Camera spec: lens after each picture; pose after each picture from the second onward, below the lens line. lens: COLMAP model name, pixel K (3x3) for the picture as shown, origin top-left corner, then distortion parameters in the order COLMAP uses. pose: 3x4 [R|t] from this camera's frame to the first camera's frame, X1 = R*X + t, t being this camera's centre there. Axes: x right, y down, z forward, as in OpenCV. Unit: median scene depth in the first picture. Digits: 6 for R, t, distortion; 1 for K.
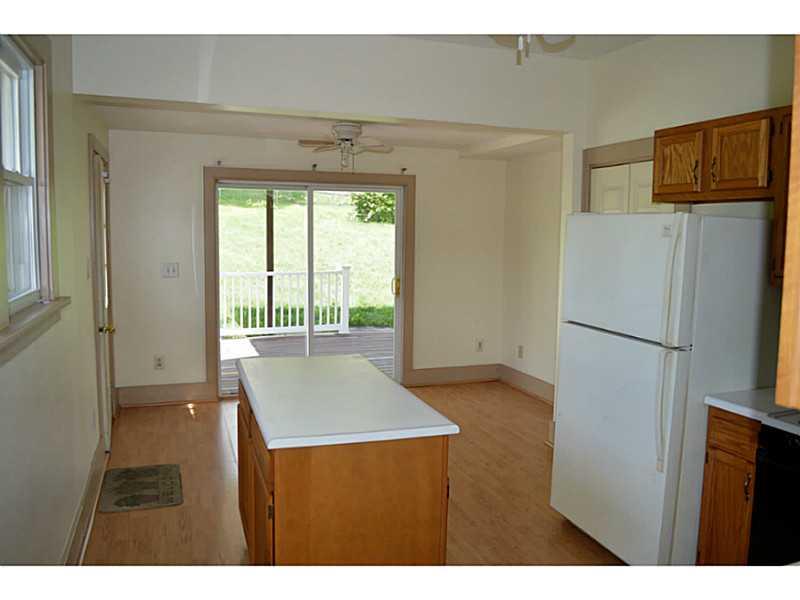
lens RADIAL K [[636.1, 0, 400.0], [0, 636.1, 300.0], [0, 0, 1]] dist [-0.079128, -0.001819]
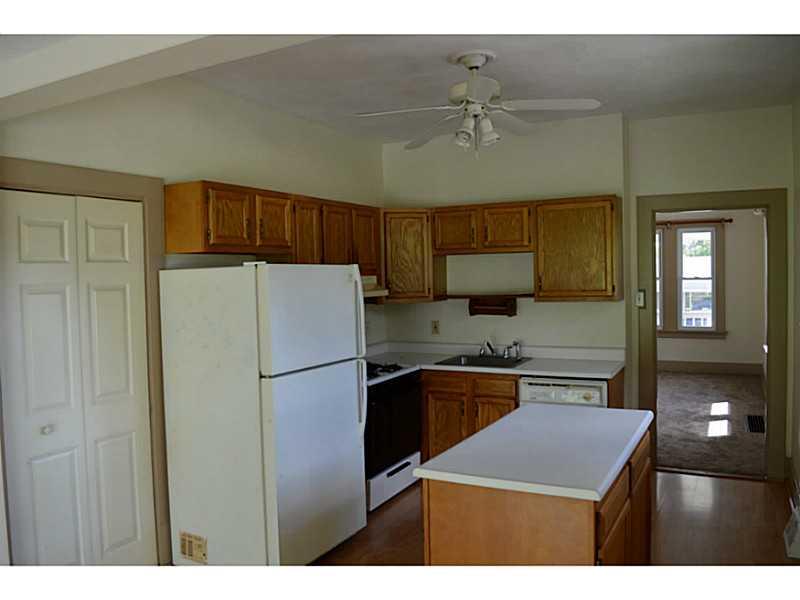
lens RADIAL K [[642.9, 0, 400.0], [0, 642.9, 300.0], [0, 0, 1]] dist [0.003803, 0.001491]
pose [[-0.668626, -0.029454, 0.743015, -0.607280], [0.095428, 0.987554, 0.125021, -0.190187], [-0.737450, 0.154497, -0.657494, 1.557235]]
